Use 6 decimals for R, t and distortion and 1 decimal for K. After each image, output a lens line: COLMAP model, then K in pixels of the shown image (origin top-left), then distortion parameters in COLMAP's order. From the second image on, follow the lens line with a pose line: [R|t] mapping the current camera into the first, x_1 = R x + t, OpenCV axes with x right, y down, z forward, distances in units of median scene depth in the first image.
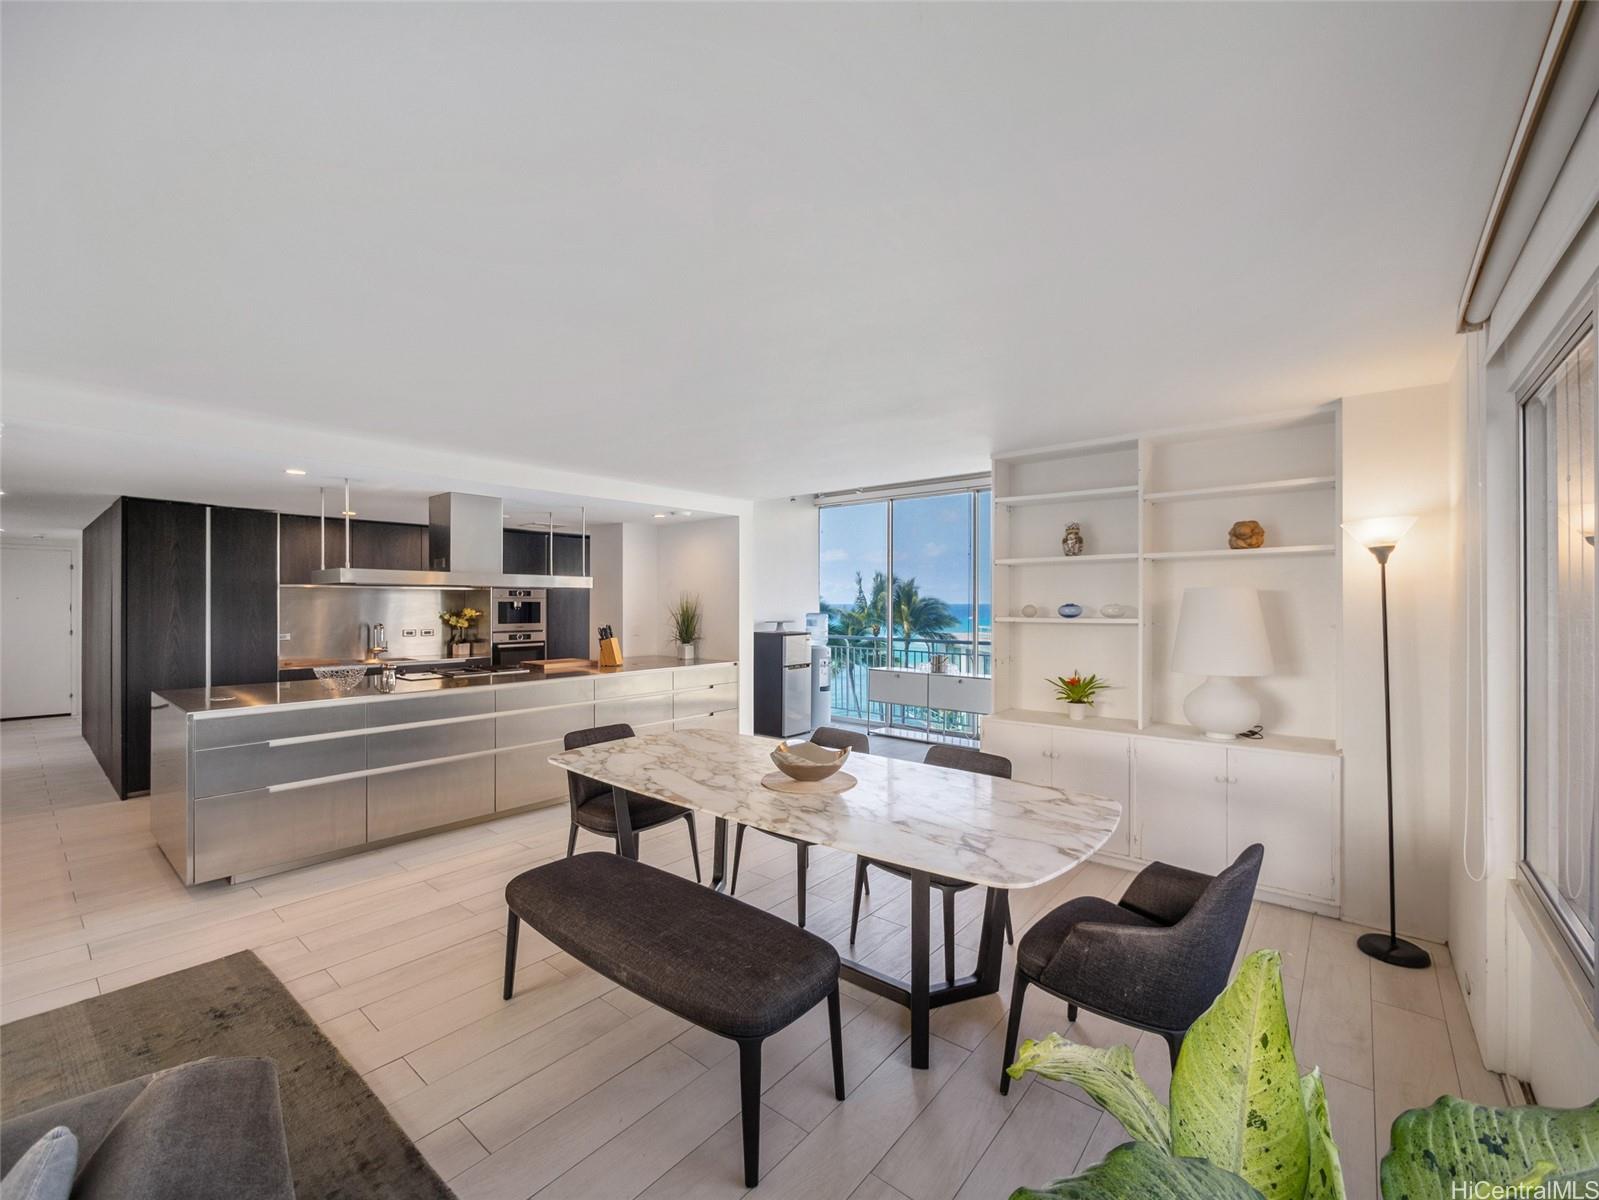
lens RADIAL K [[670.0, 0, 795.2], [0, 670.0, 611.7], [0, 0, 1]] dist [-0.006709, 0.000408]
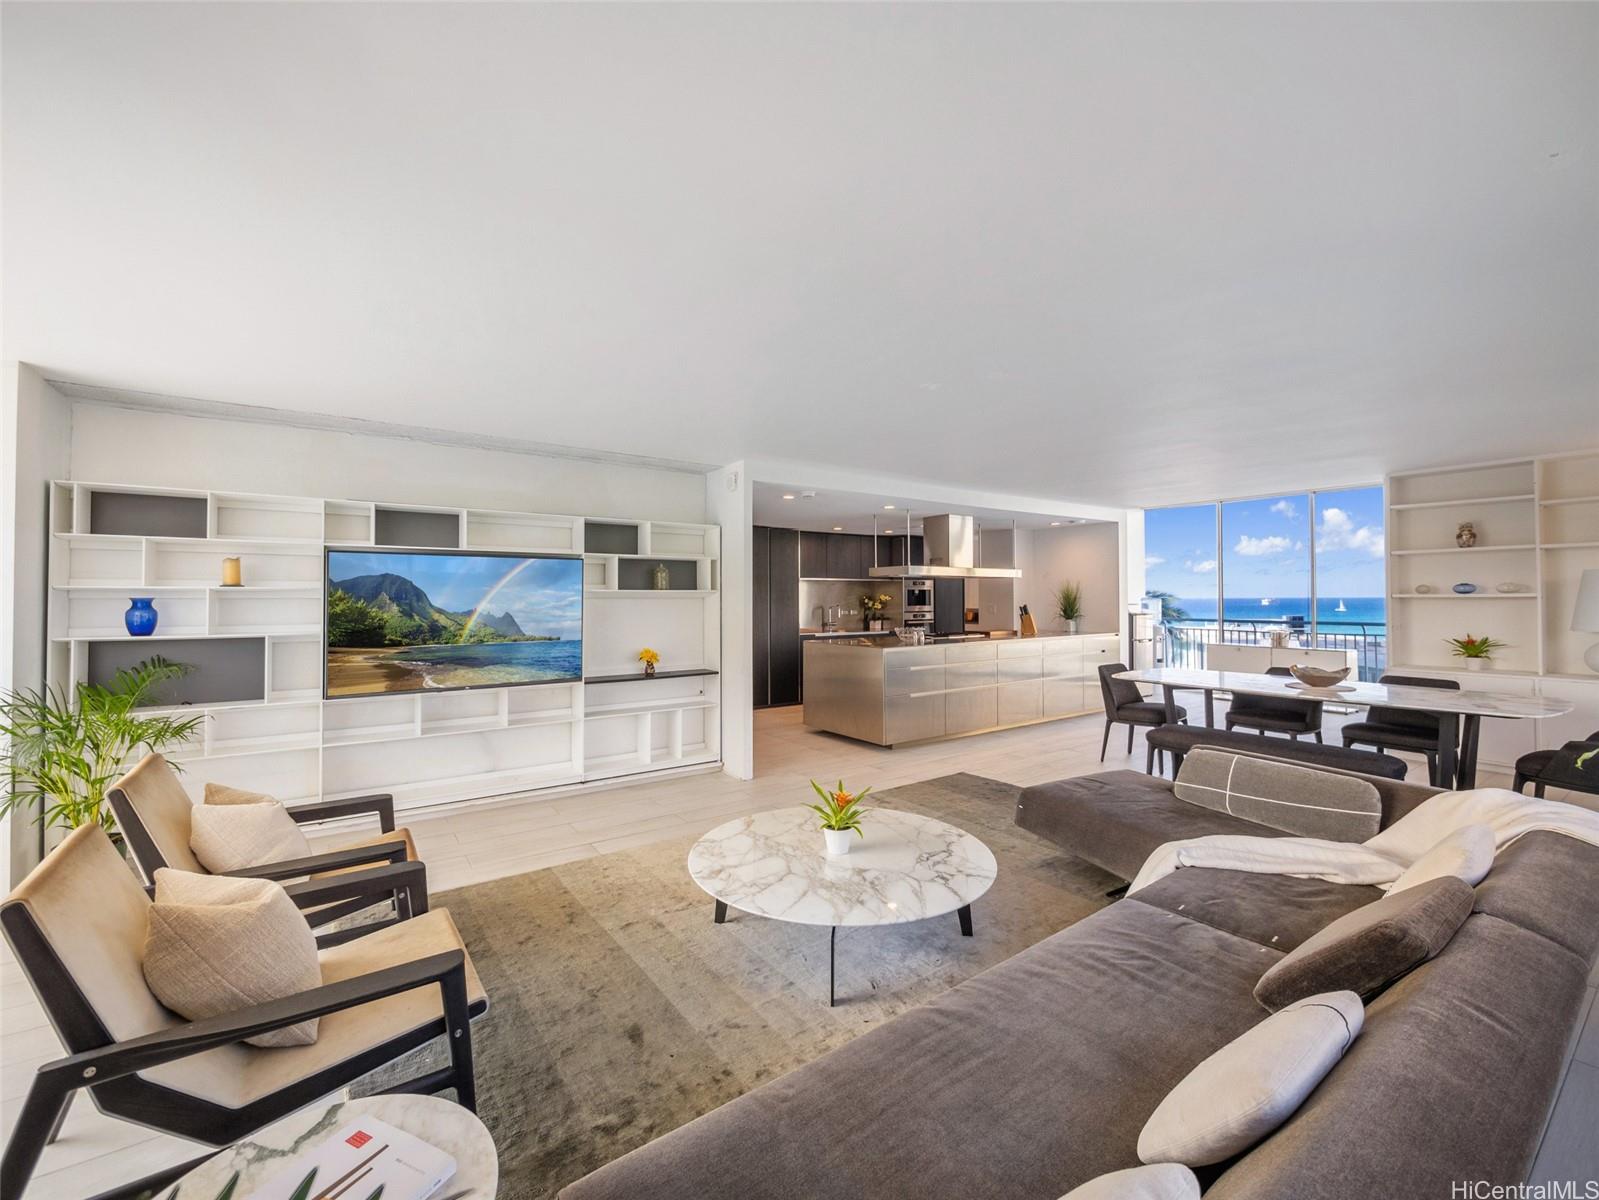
lens RADIAL K [[666.8, 0, 797.6], [0, 666.8, 590.5], [0, 0, 1]] dist [-0.003756, 0.000308]
pose [[0.965603, -0.008068, -0.259896, -0.383319], [0.002212, 0.999737, -0.022818, 0.021635], [0.260012, 0.021458, 0.965367, -0.452173]]
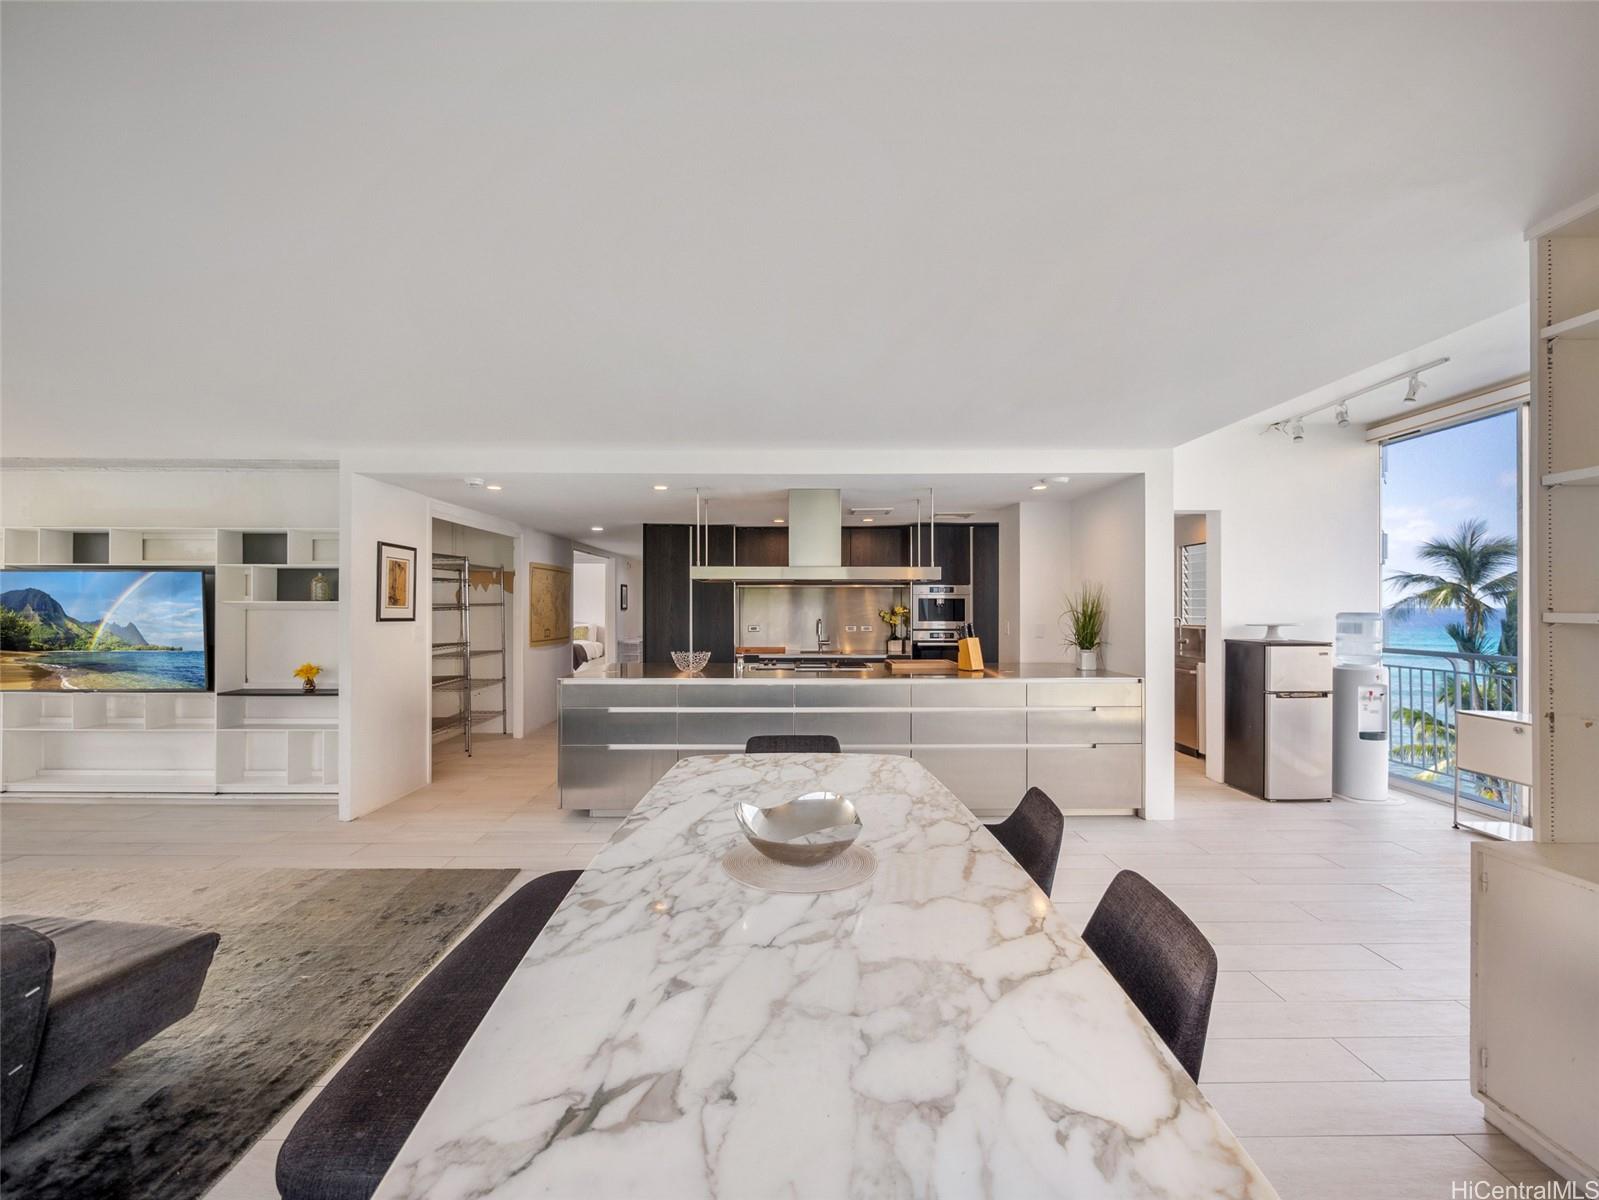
lens RADIAL K [[670.0, 0, 795.2], [0, 670.0, 611.7], [0, 0, 1]] dist [-0.006709, 0.000408]
pose [[0.647836, 0.004276, -0.761768, 0.234898], [-0.008830, 0.999959, -0.001896, 0.009591], [0.761729, 0.007955, 0.647847, 0.282483]]
